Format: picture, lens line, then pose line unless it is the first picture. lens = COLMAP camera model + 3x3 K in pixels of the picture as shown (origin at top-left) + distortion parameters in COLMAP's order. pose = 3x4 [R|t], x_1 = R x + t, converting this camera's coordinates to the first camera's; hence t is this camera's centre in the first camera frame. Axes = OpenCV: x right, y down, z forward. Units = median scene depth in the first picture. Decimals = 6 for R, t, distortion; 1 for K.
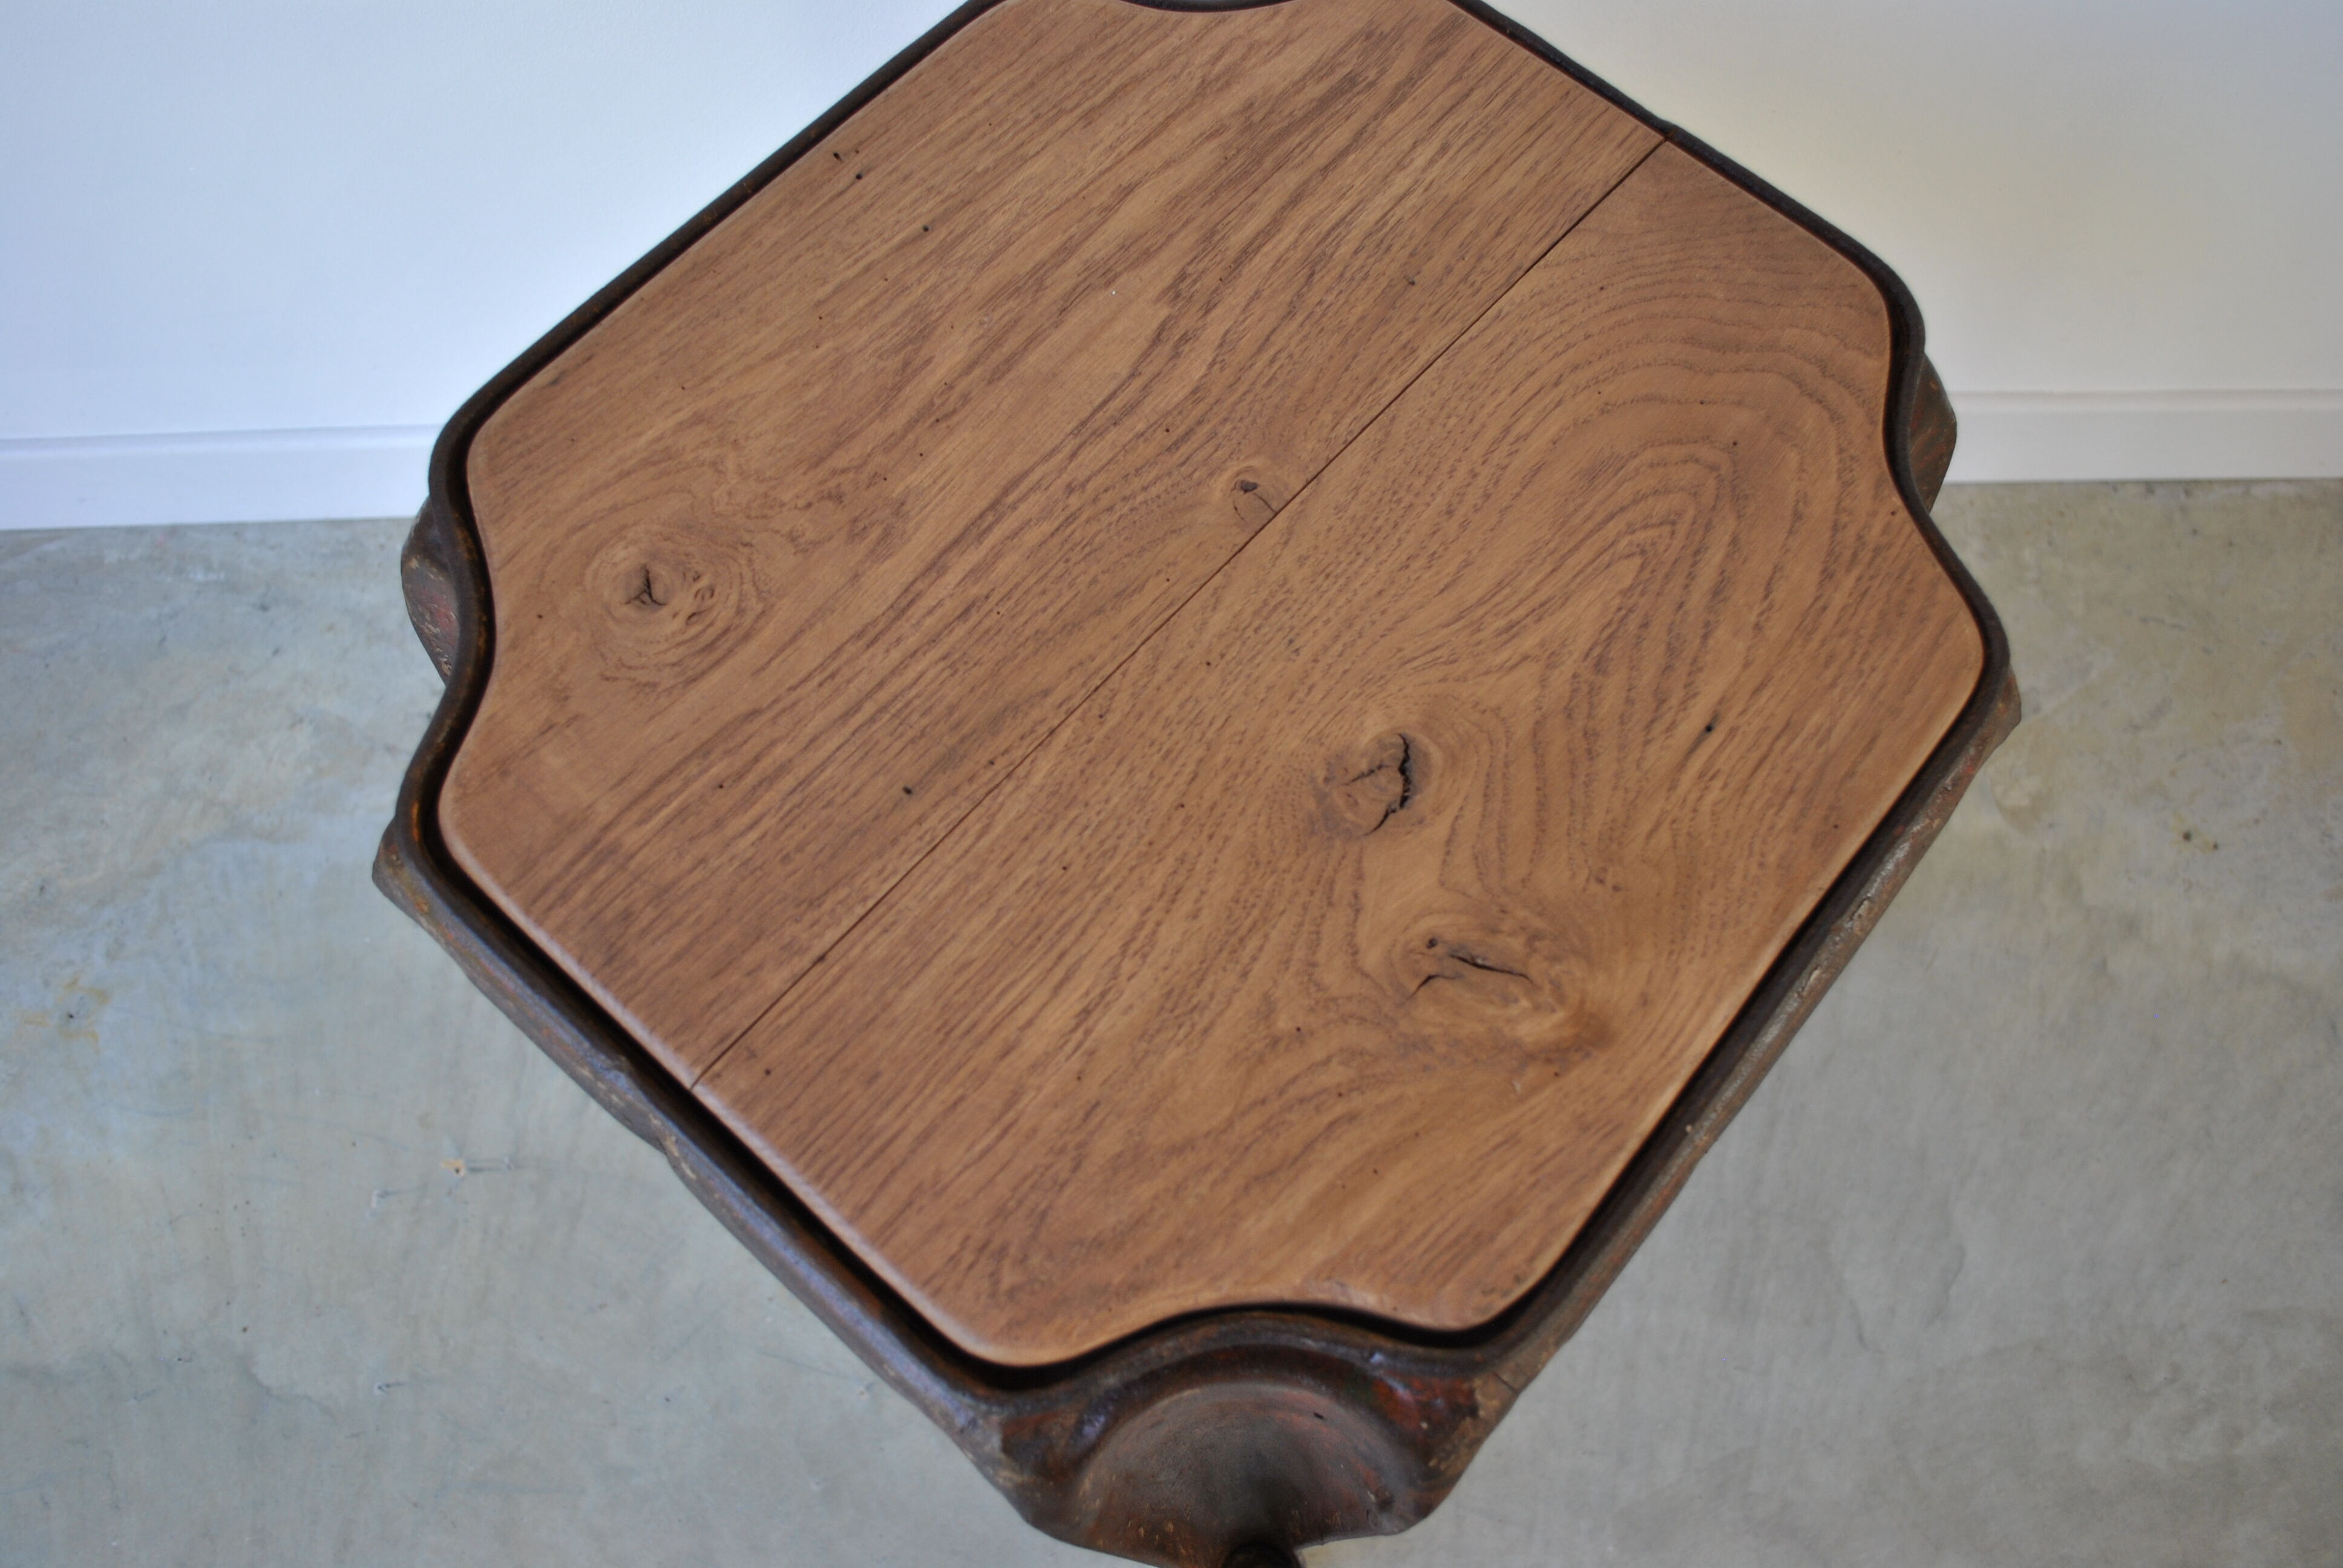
lens RADIAL K [[2072.8, 0, 1189.8], [0, 2072.8, 791.0], [0, 0, 1]] dist [-0.072969, 0.000414]
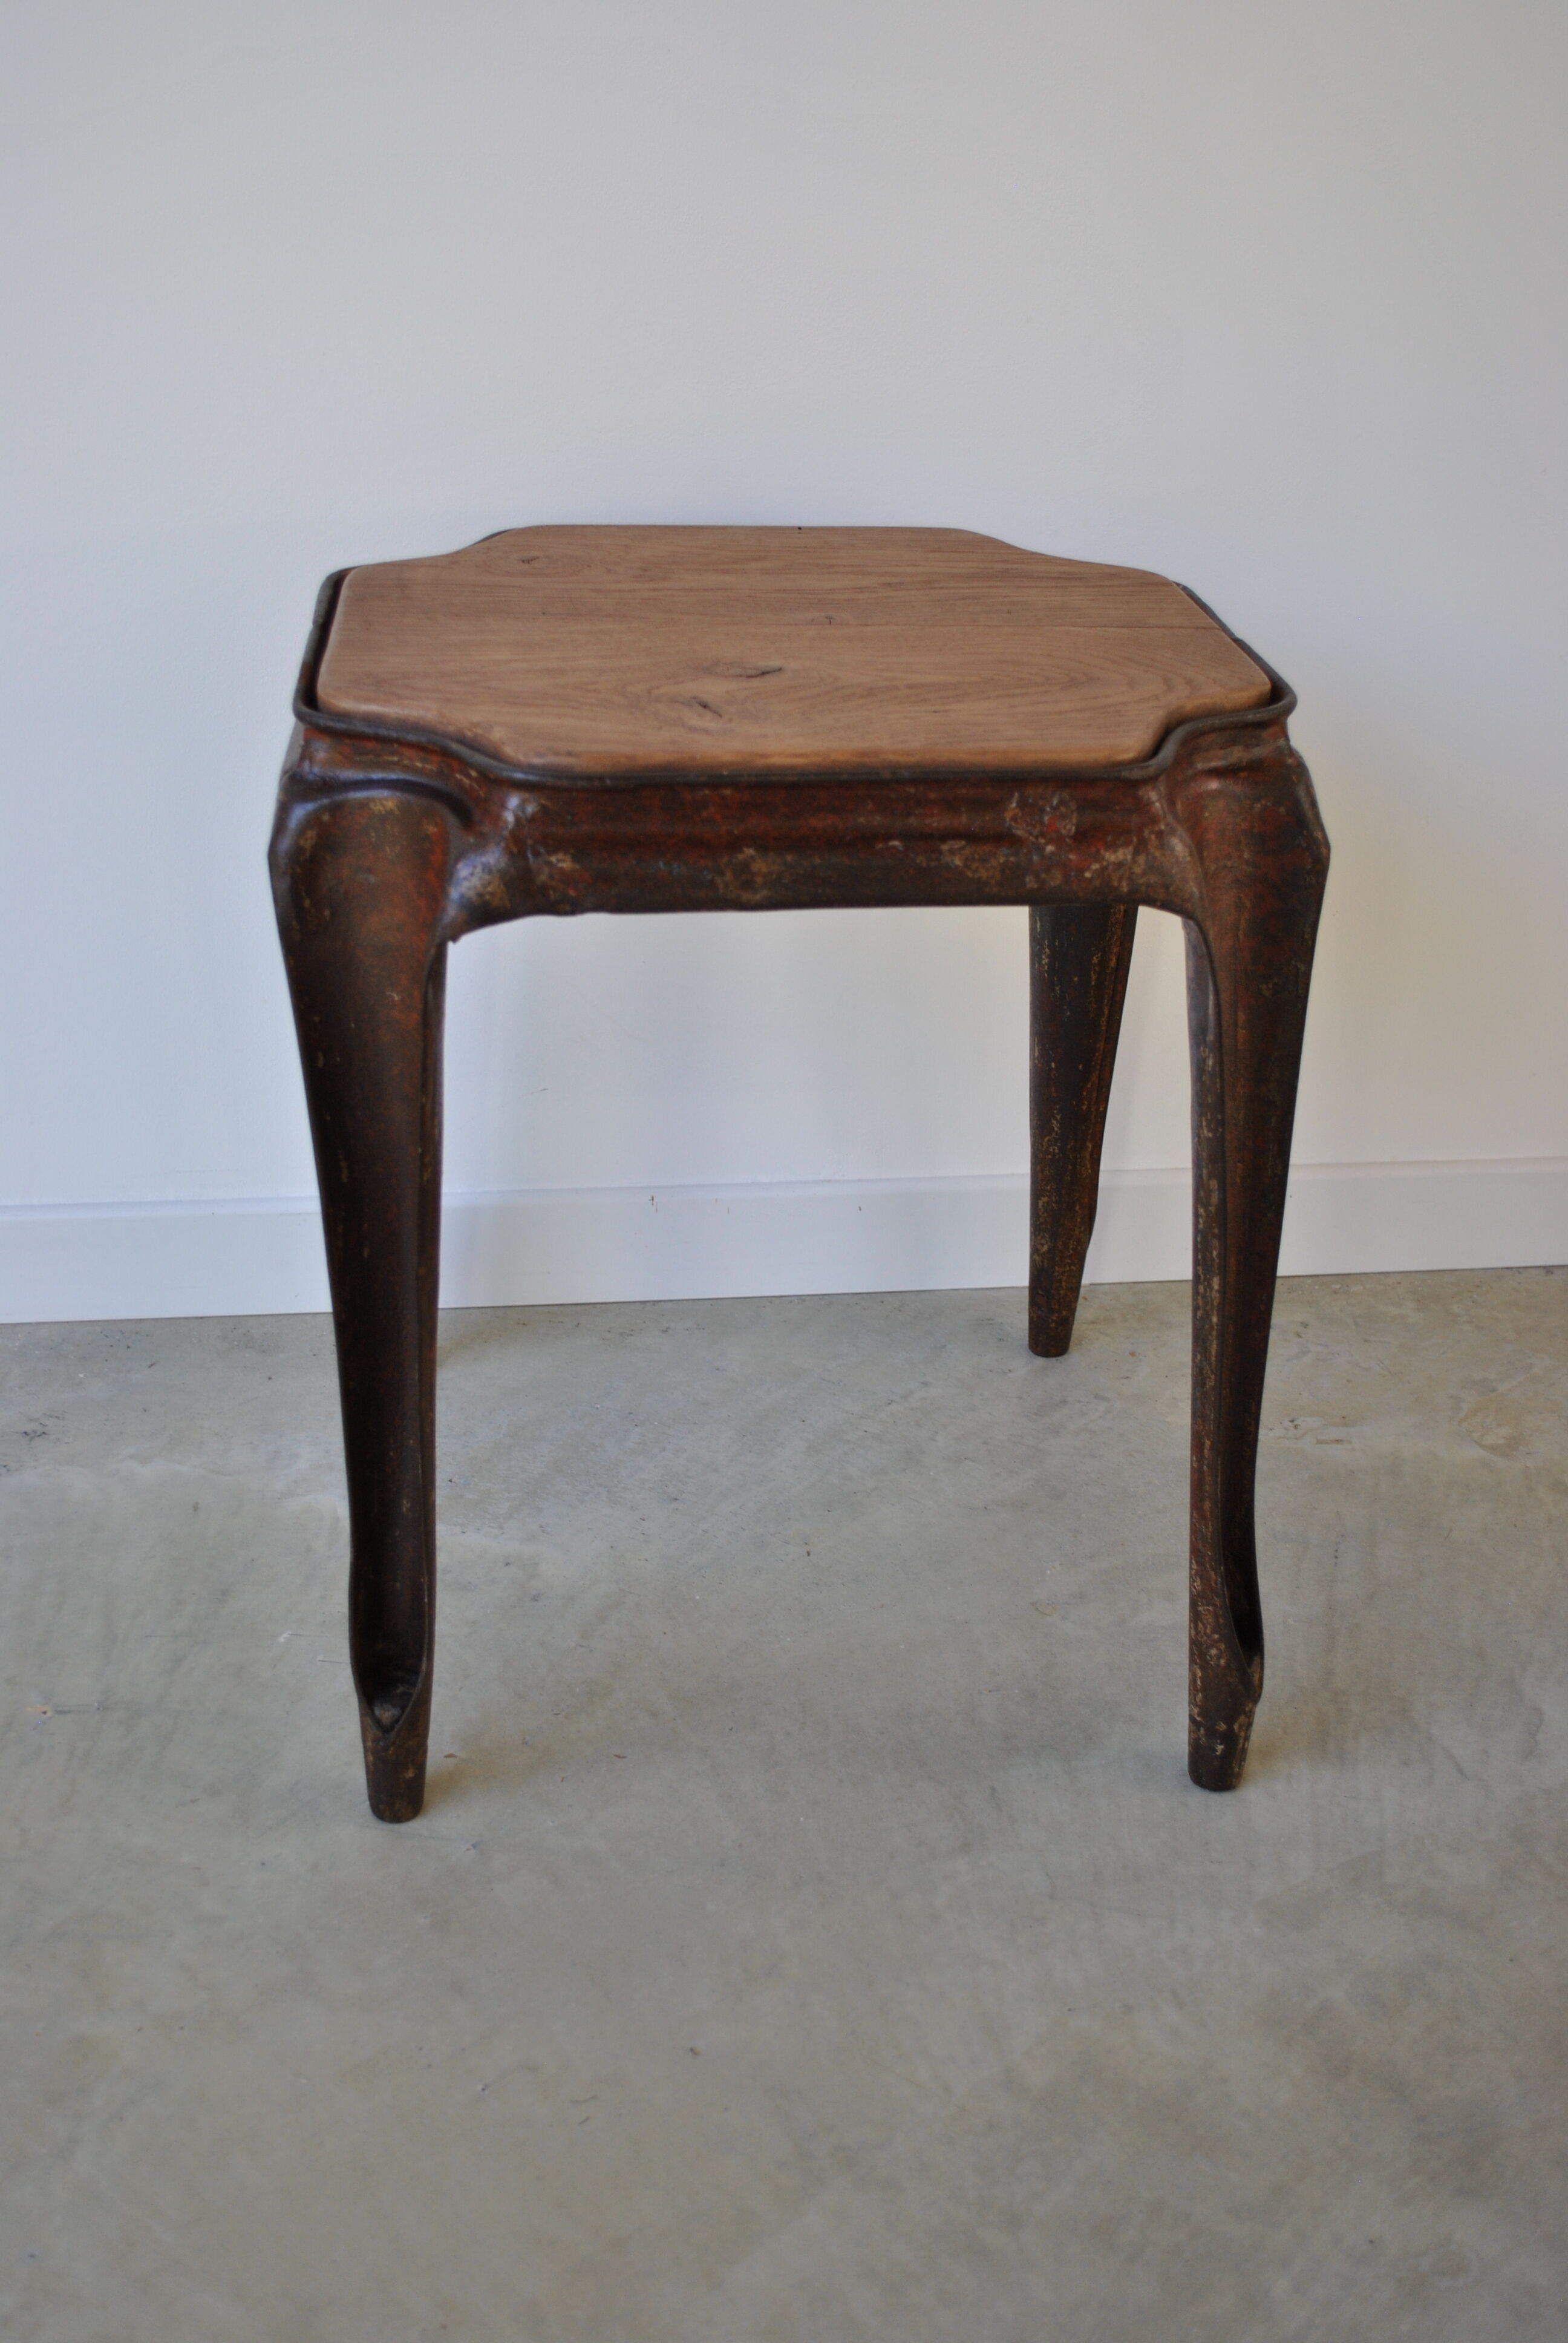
lens RADIAL K [[2478.0, 0, 759.9], [0, 2478.0, 1180.8], [0, 0, 1]] dist [-0.058988, -0.000750]
pose [[0.726890, 0.336935, -0.598420, 1.332108], [-0.648109, 0.624742, -0.435491, 1.035198], [0.227126, 0.704395, 0.672489, 0.000973]]
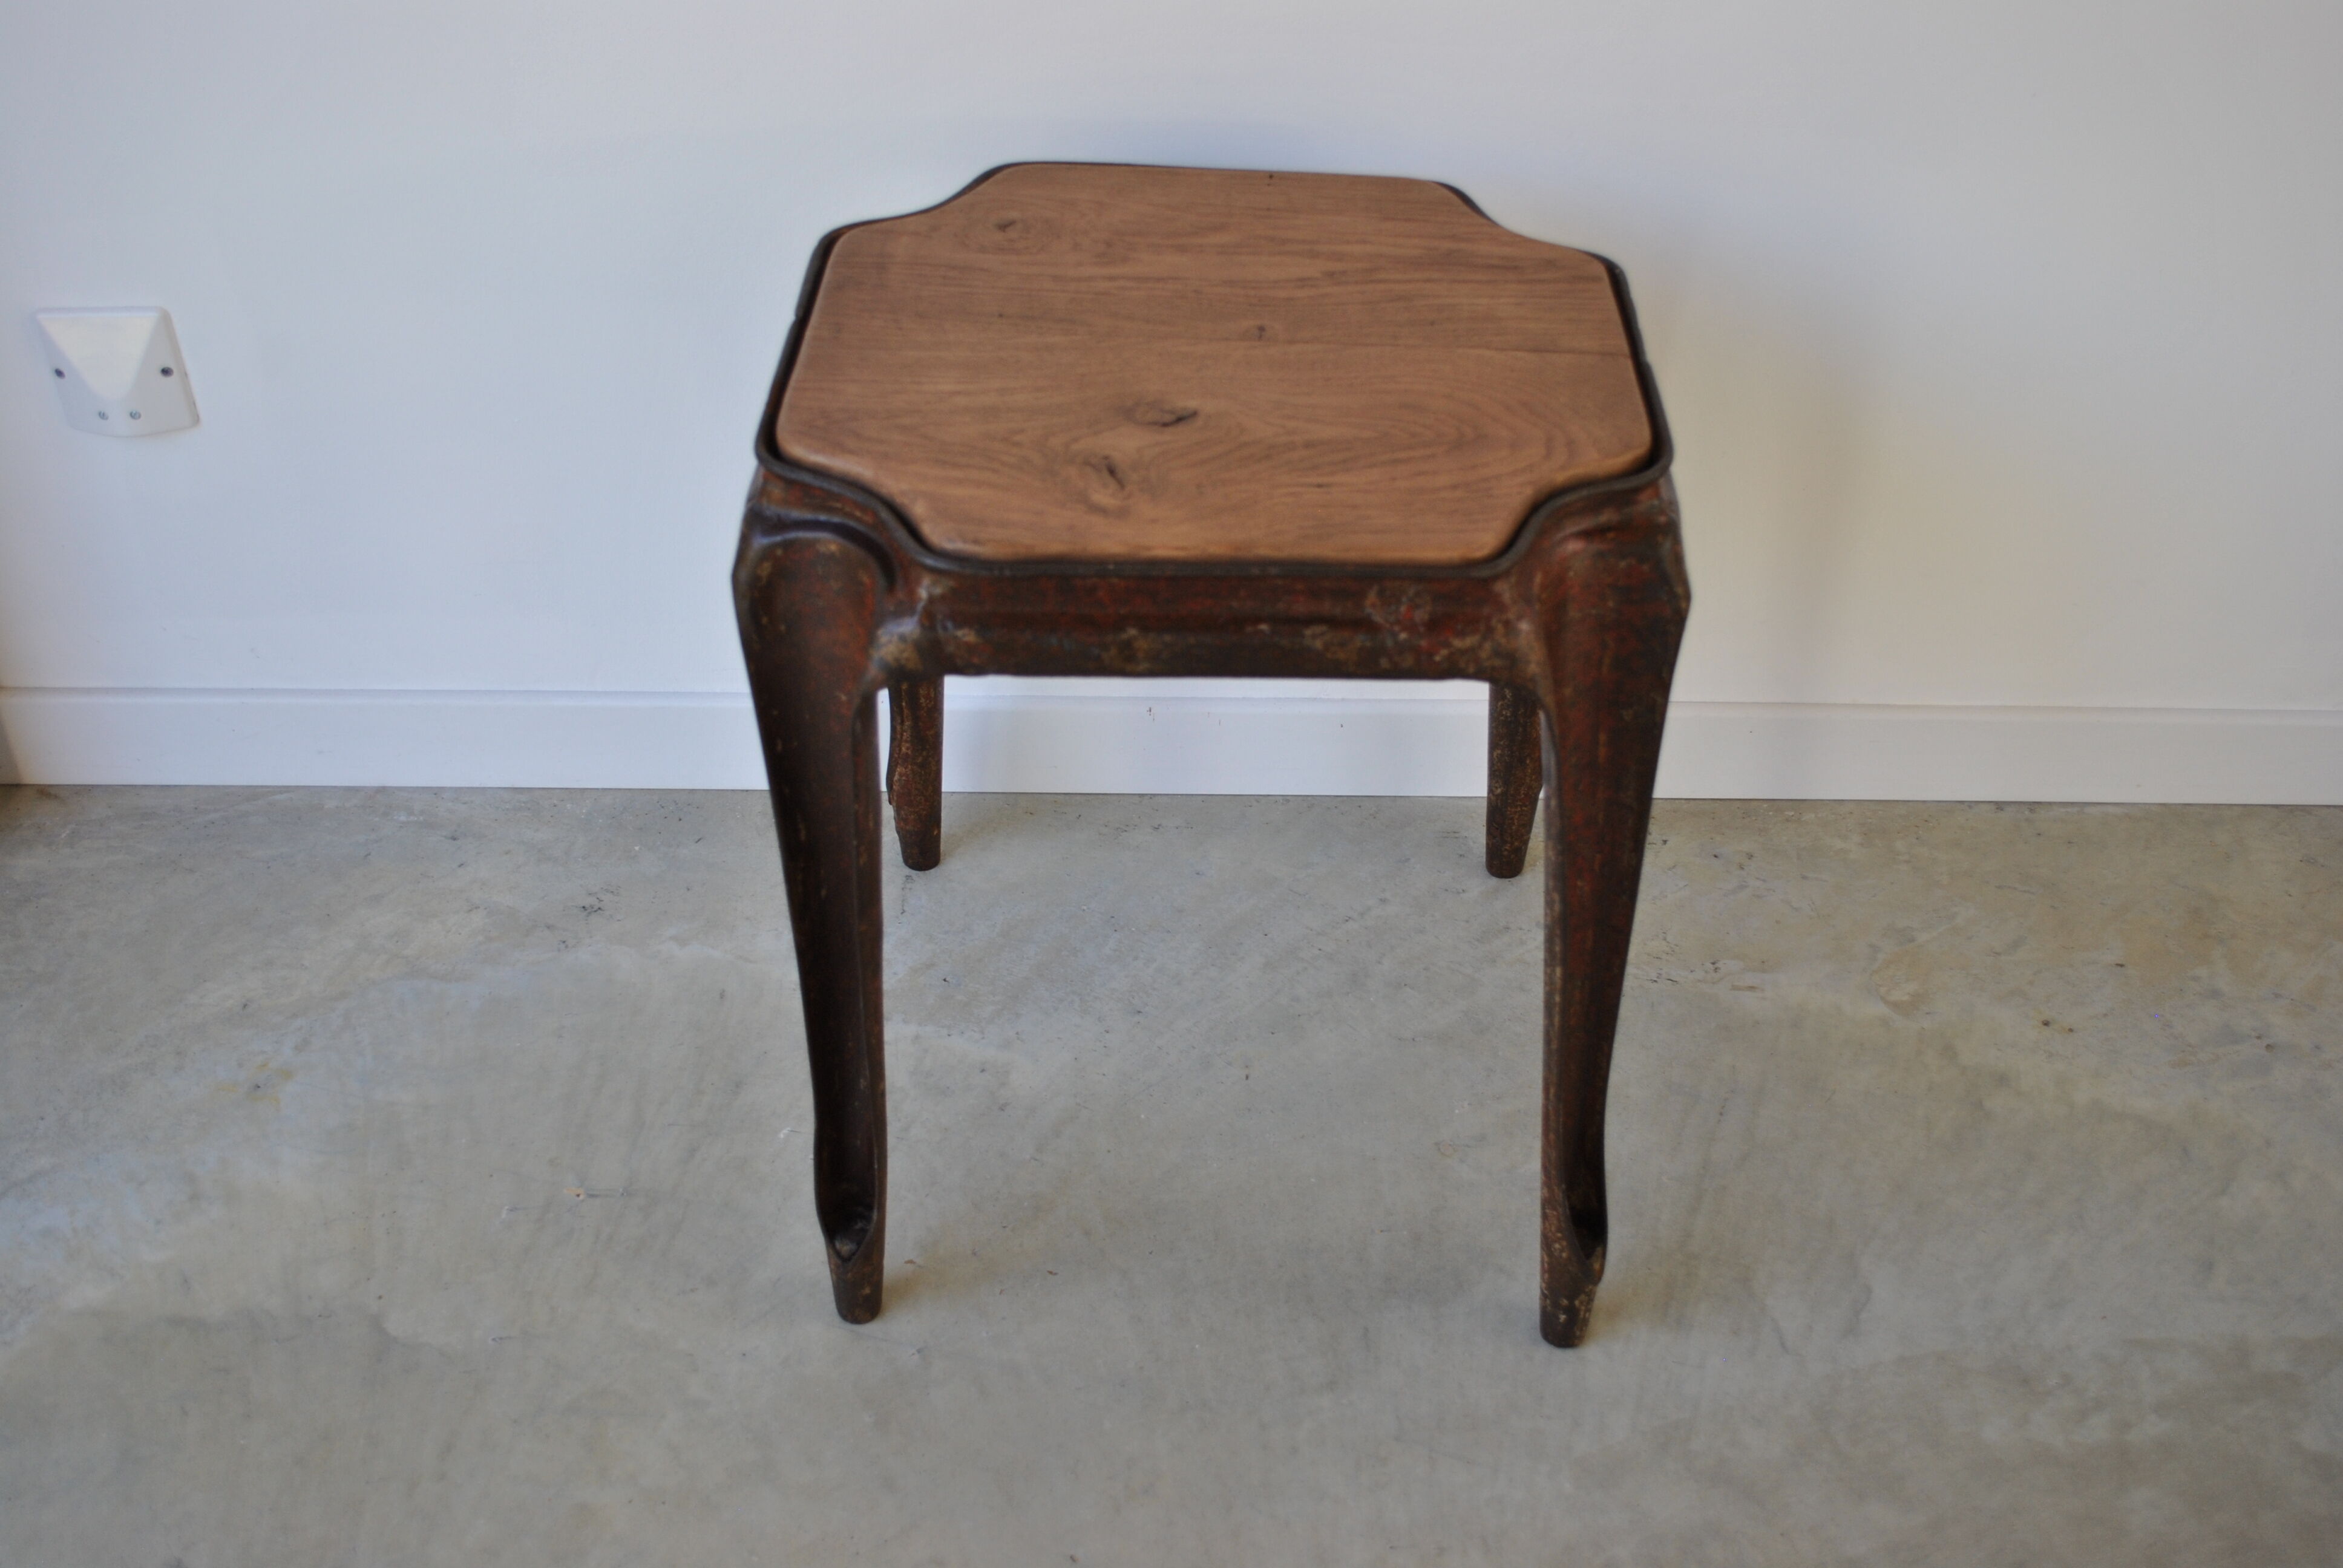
lens RADIAL K [[2478.0, 0, 1183.9], [0, 2478.0, 796.5], [0, 0, 1]] dist [-0.058988, -0.000750]
pose [[0.639245, 0.494770, -0.588700, 1.457186], [-0.719520, 0.654995, -0.230809, 0.662134], [0.271398, 0.571125, 0.774699, -0.423325]]
